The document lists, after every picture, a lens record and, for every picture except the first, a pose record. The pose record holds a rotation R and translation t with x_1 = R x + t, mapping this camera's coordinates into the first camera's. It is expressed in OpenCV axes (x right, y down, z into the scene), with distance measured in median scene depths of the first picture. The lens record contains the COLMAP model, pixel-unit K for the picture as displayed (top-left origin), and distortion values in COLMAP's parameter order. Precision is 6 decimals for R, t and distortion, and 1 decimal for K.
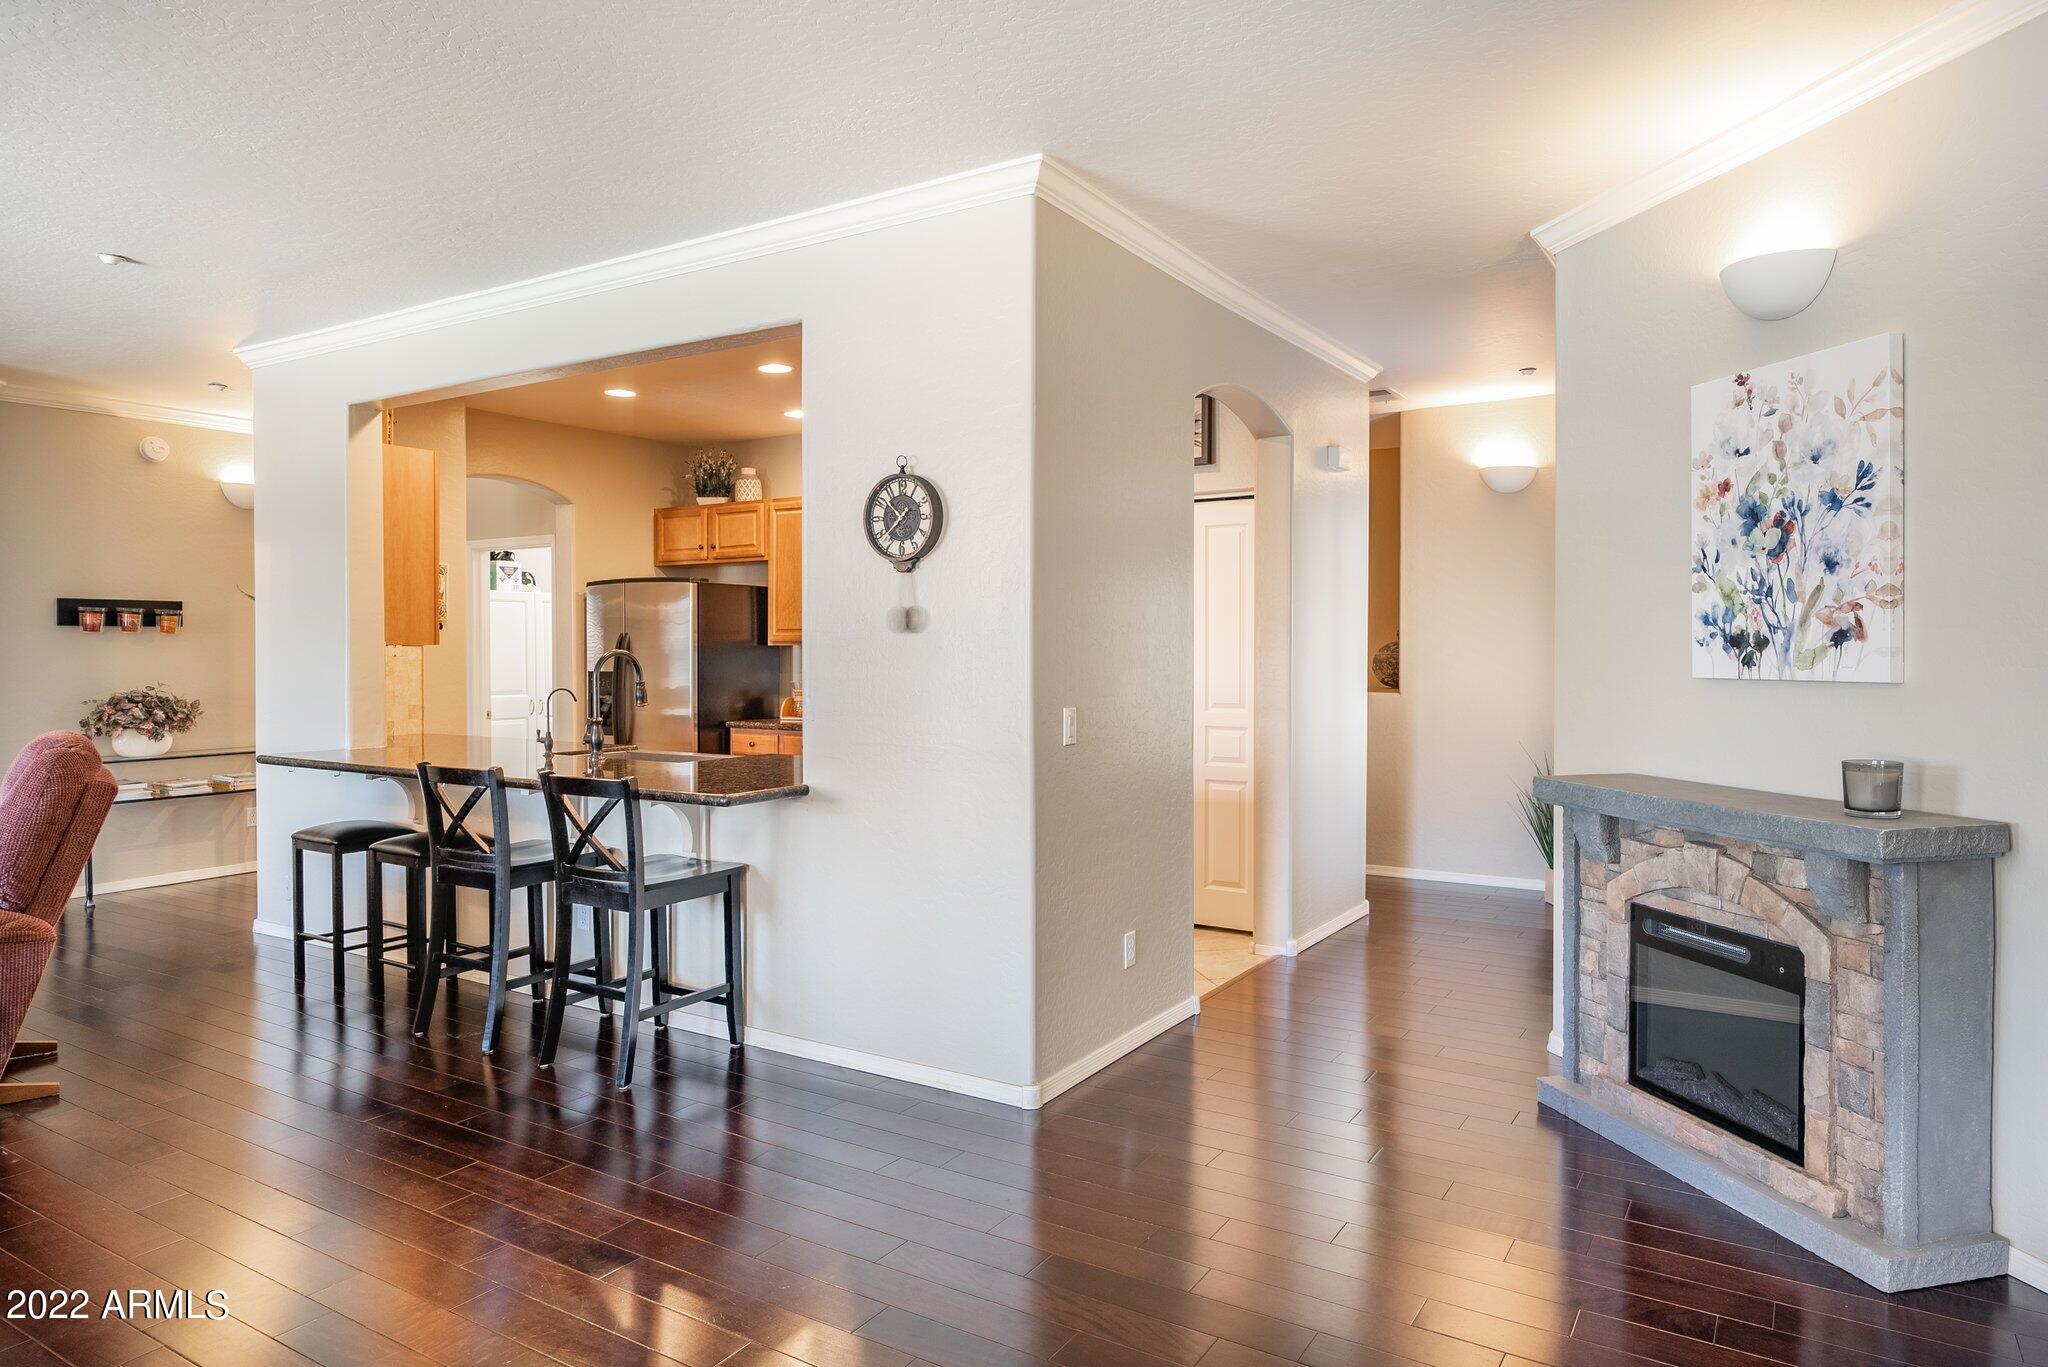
lens RADIAL K [[1242.1, 0, 1026.1], [0, 1242.1, 672.6], [0, 0, 1]] dist [-0.003595, 0.000130]
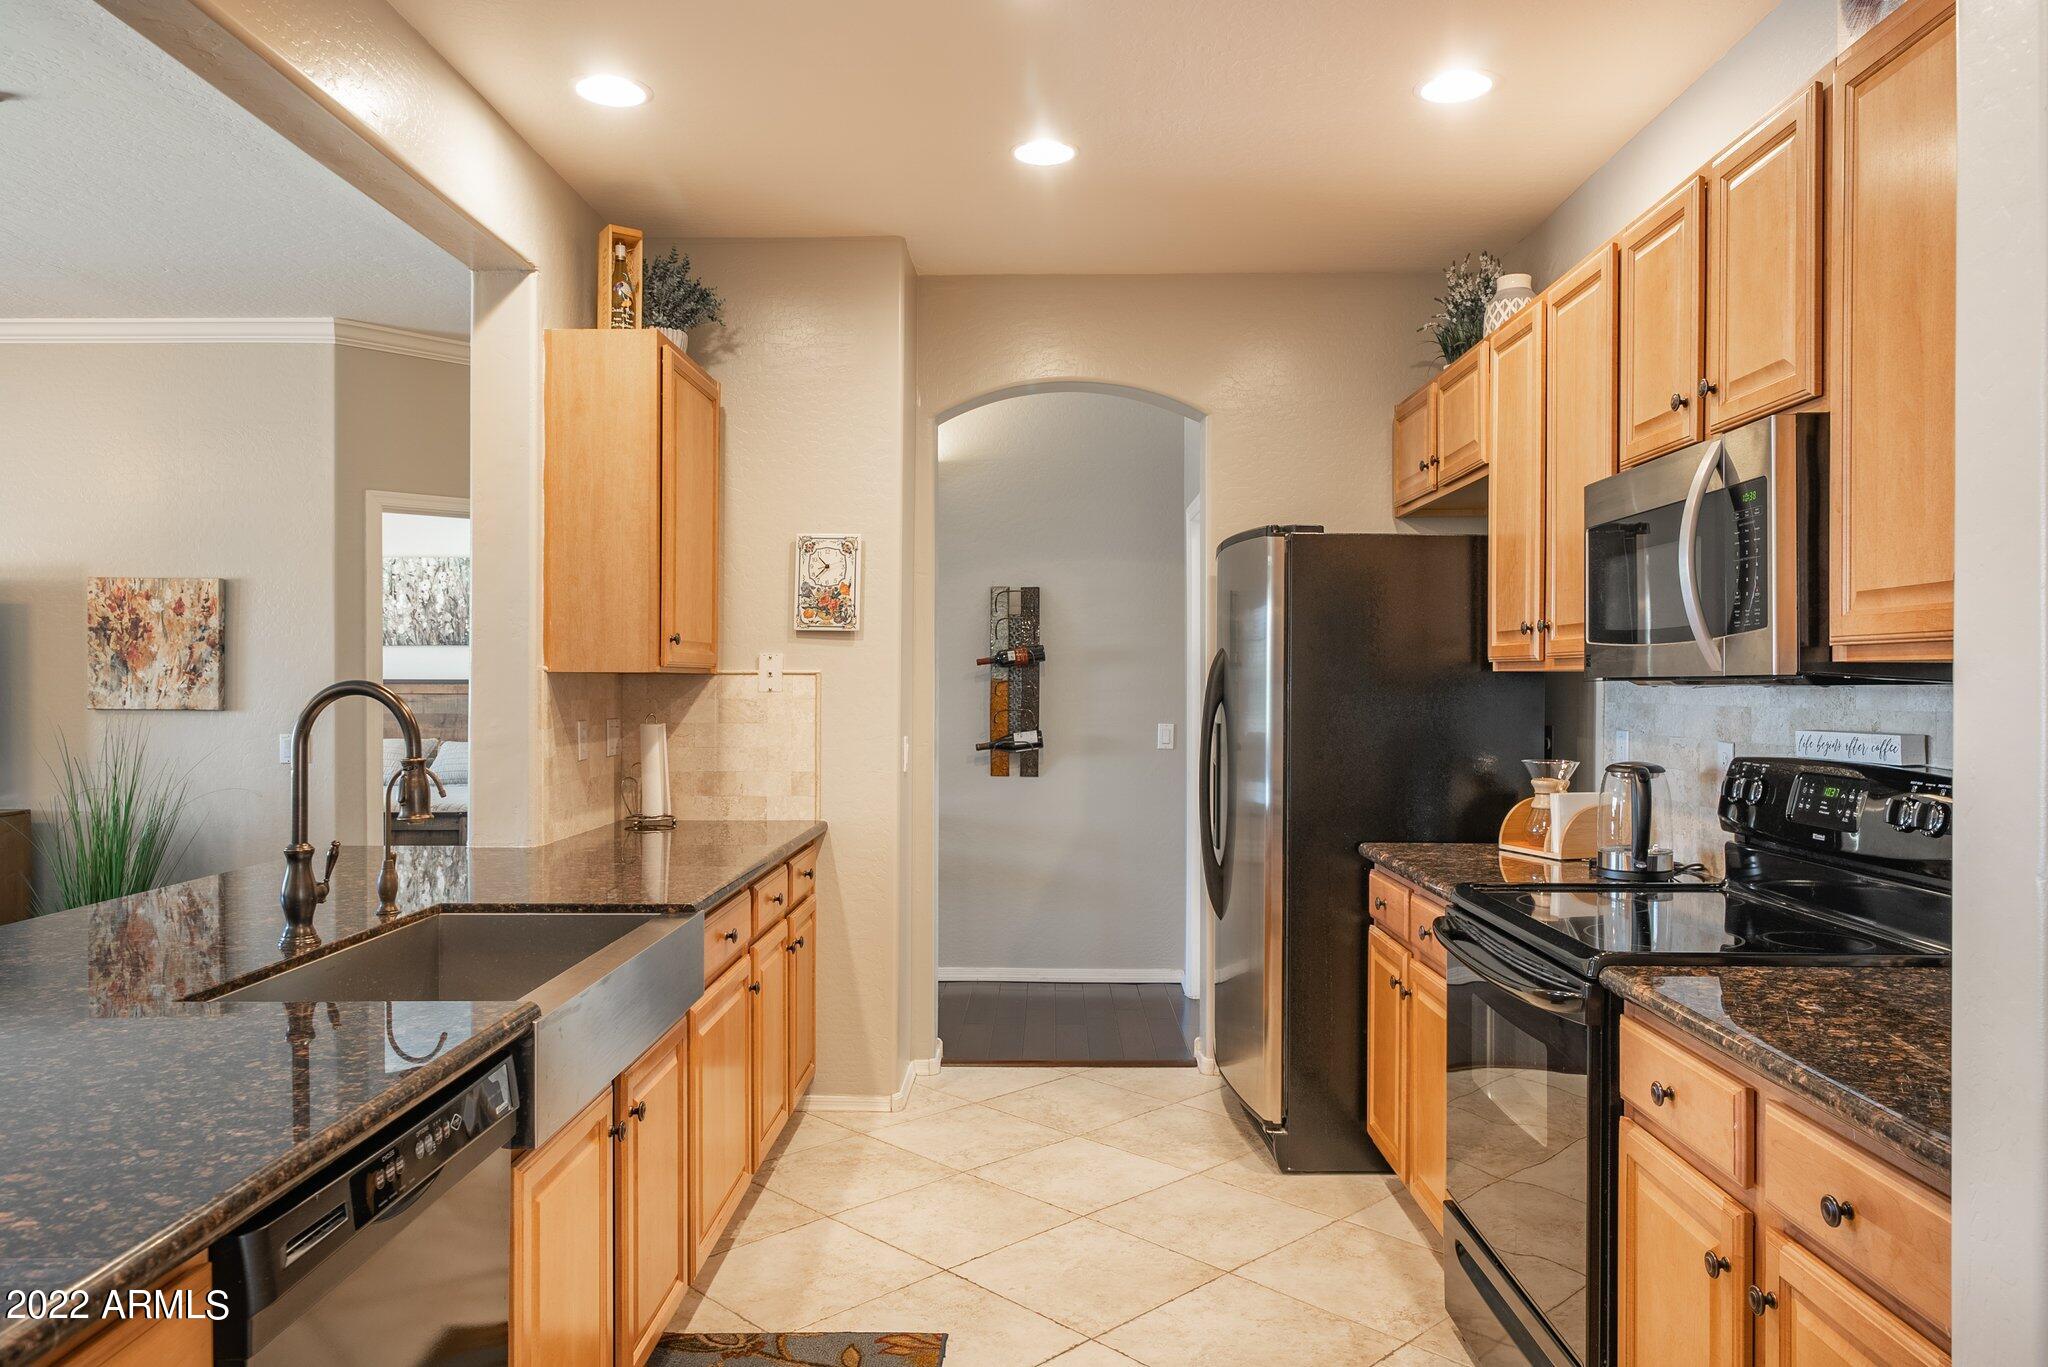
lens RADIAL K [[1391.1, 0, 1022.1], [0, 1391.1, 681.3], [0, 0, 1]] dist [0.007790, 0.002339]
pose [[0.514053, 0.001224, -0.857758, 0.136249], [-0.017525, 0.999805, -0.009076, -0.013405], [0.857579, 0.019698, 0.513974, 0.718575]]
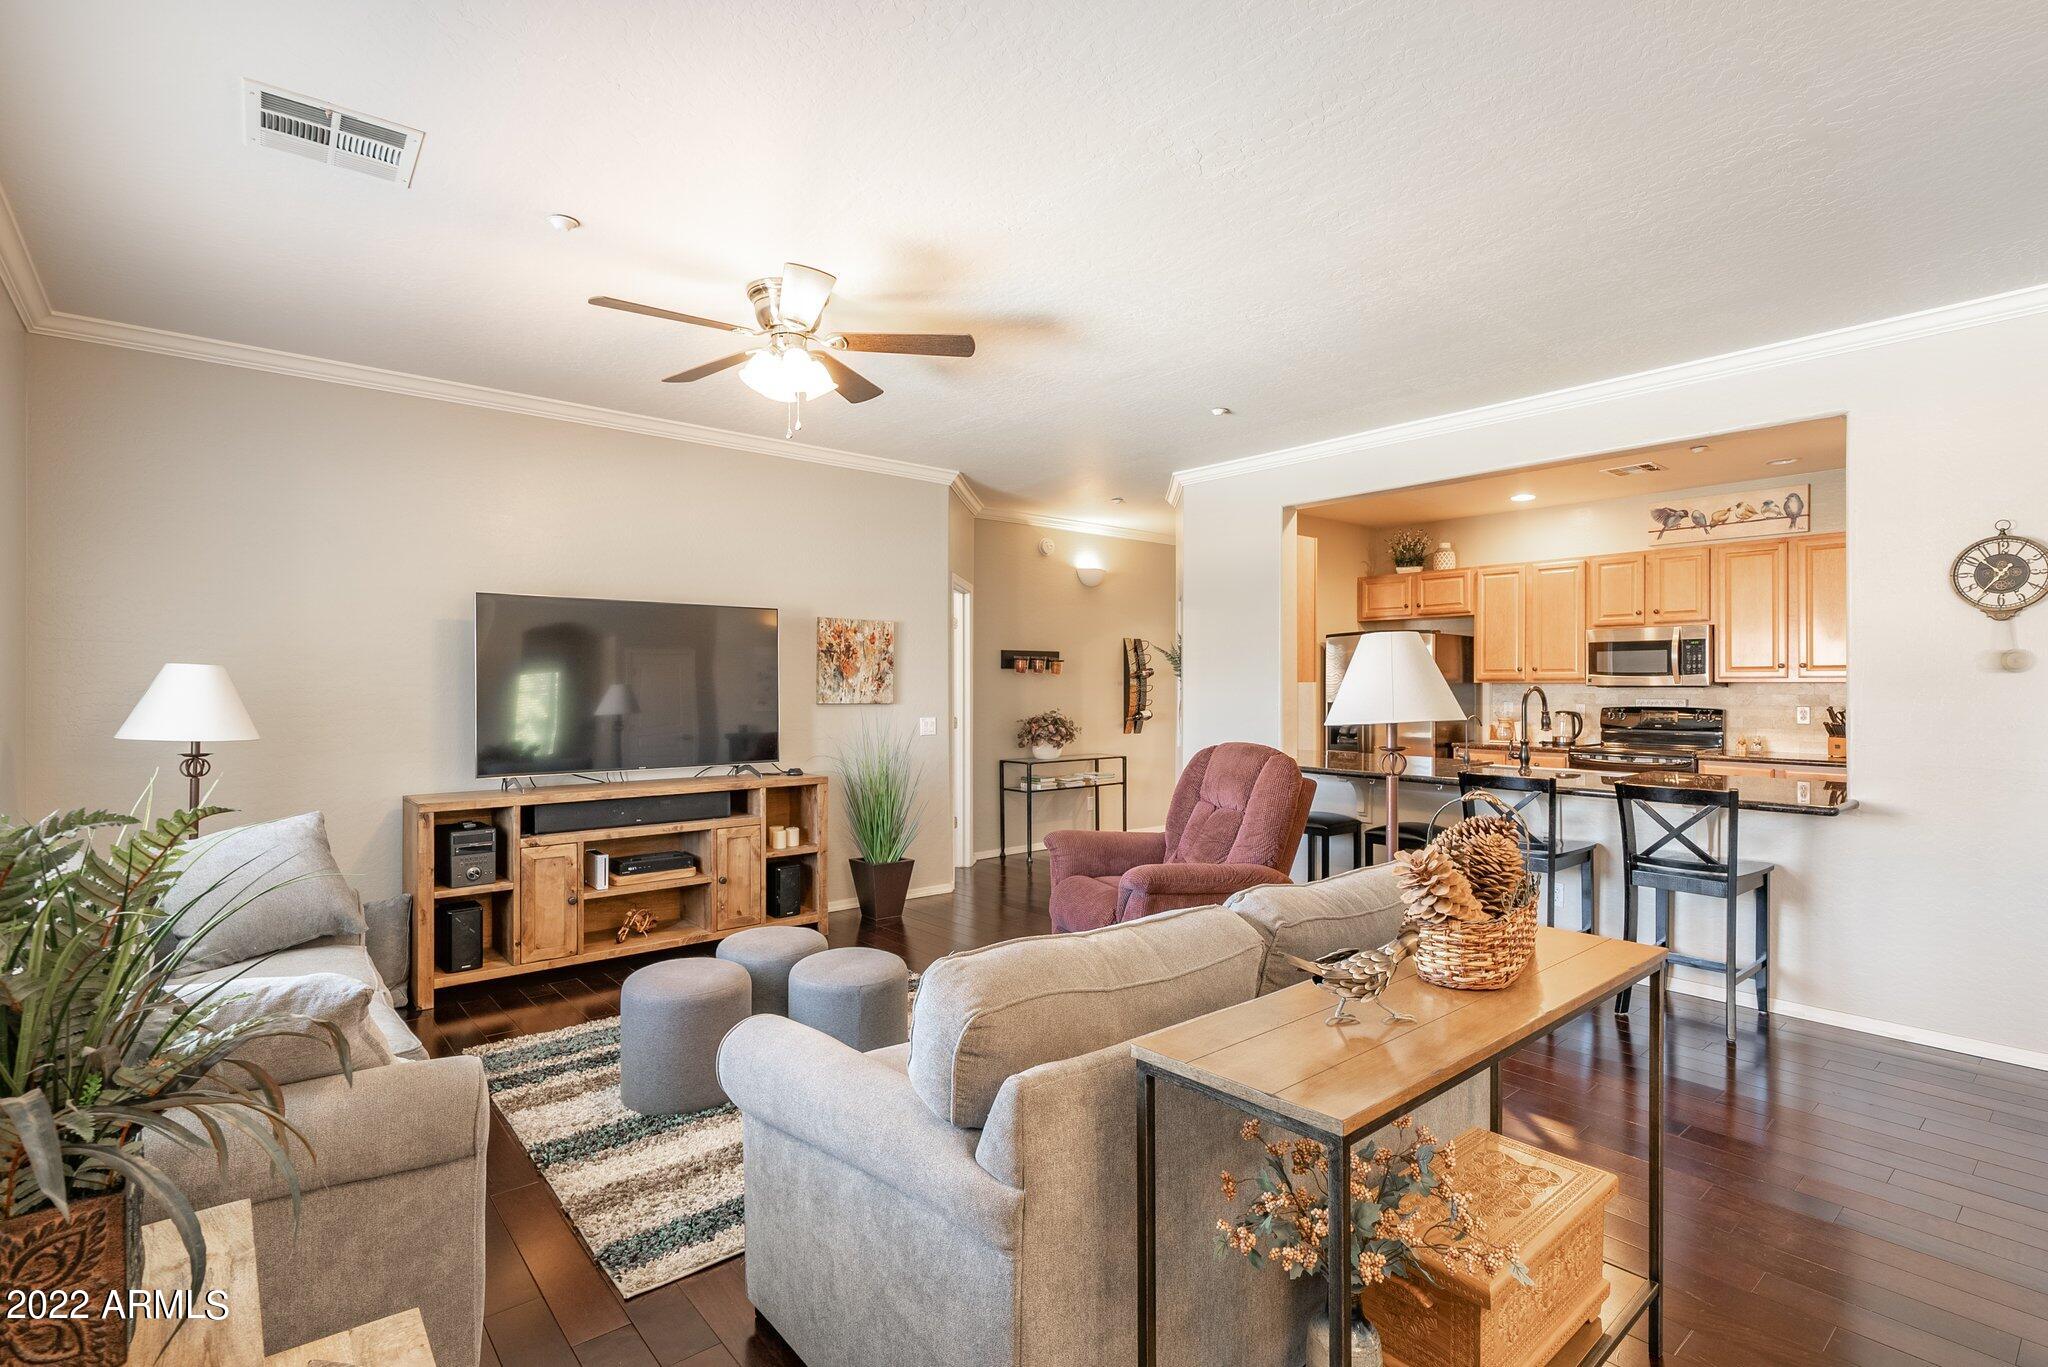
lens RADIAL K [[968.8, 0, 1020.6], [0, 968.8, 689.9], [0, 0, 1]] dist [0.002444, 0.000395]
pose [[0.951393, 0.004165, -0.307952, -0.404606], [-0.008787, 0.999869, -0.013624, 0.002699], [0.307855, 0.015668, 0.951304, -0.084578]]
